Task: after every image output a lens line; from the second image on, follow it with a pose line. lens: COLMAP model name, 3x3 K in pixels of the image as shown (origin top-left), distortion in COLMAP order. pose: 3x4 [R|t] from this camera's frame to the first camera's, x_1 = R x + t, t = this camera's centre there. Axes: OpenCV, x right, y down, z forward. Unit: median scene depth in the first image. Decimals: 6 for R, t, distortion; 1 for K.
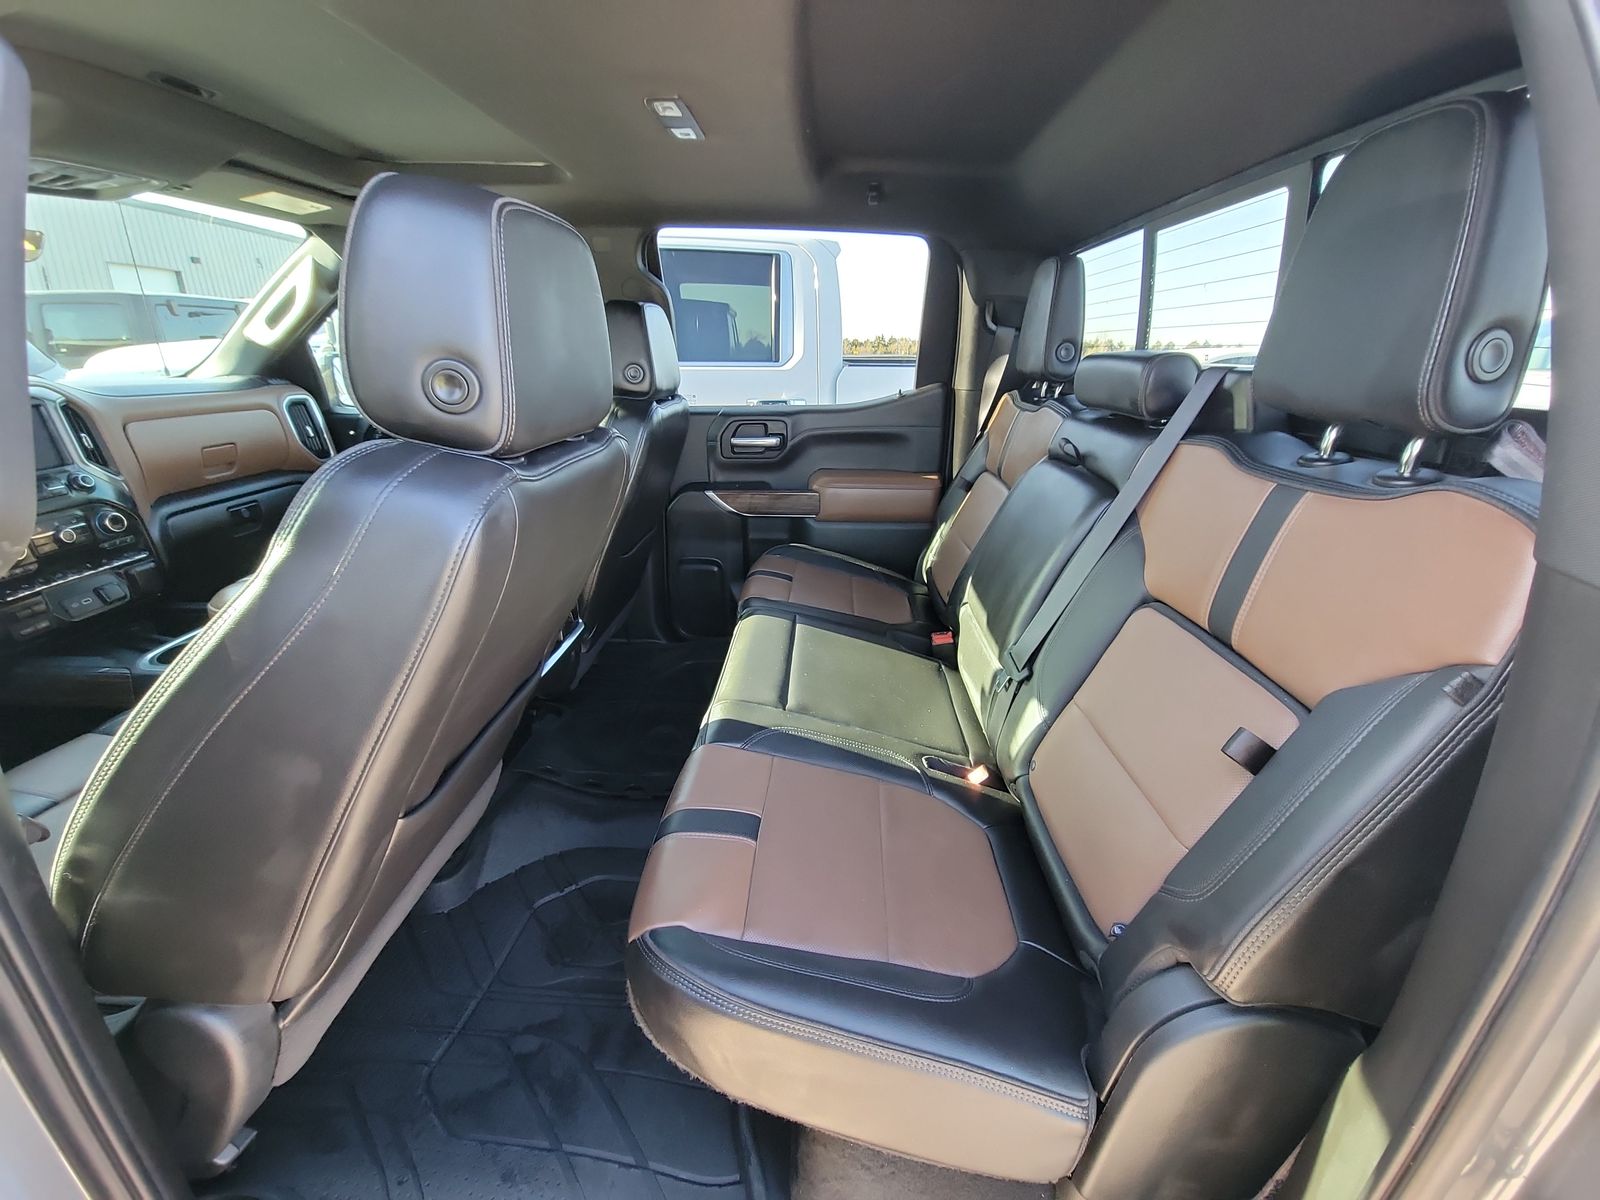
lens RADIAL K [[650.0, 0, 800.0], [0, 650.0, 600.0], [0, 0, 1]] dist [-0.001337, -0.000270]
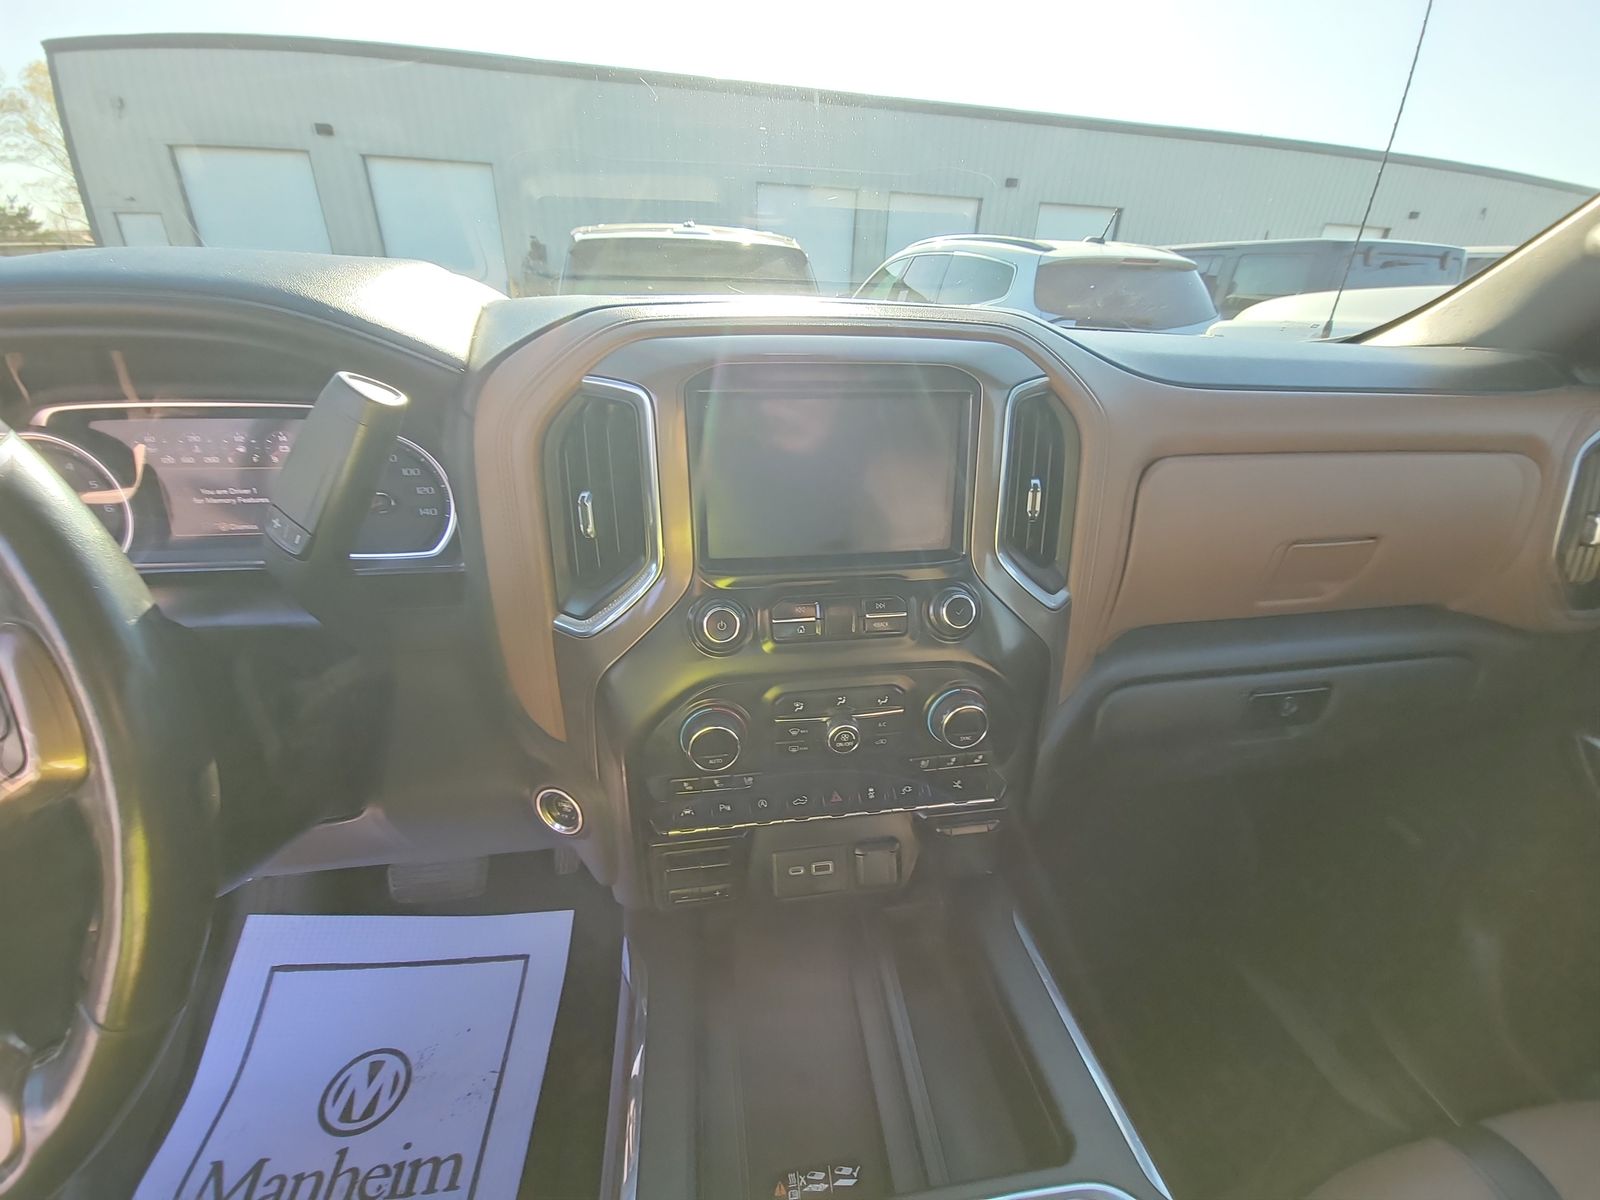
lens RADIAL K [[640.4, 0, 800.0], [0, 640.4, 600.0], [0, 0, 1]] dist [0.001005, -0.010848]
pose [[0.181236, 0.402146, -0.897459, -0.589285], [-0.348665, 0.879568, 0.323718, -0.209781], [0.919558, 0.254243, 0.299623, 0.599505]]
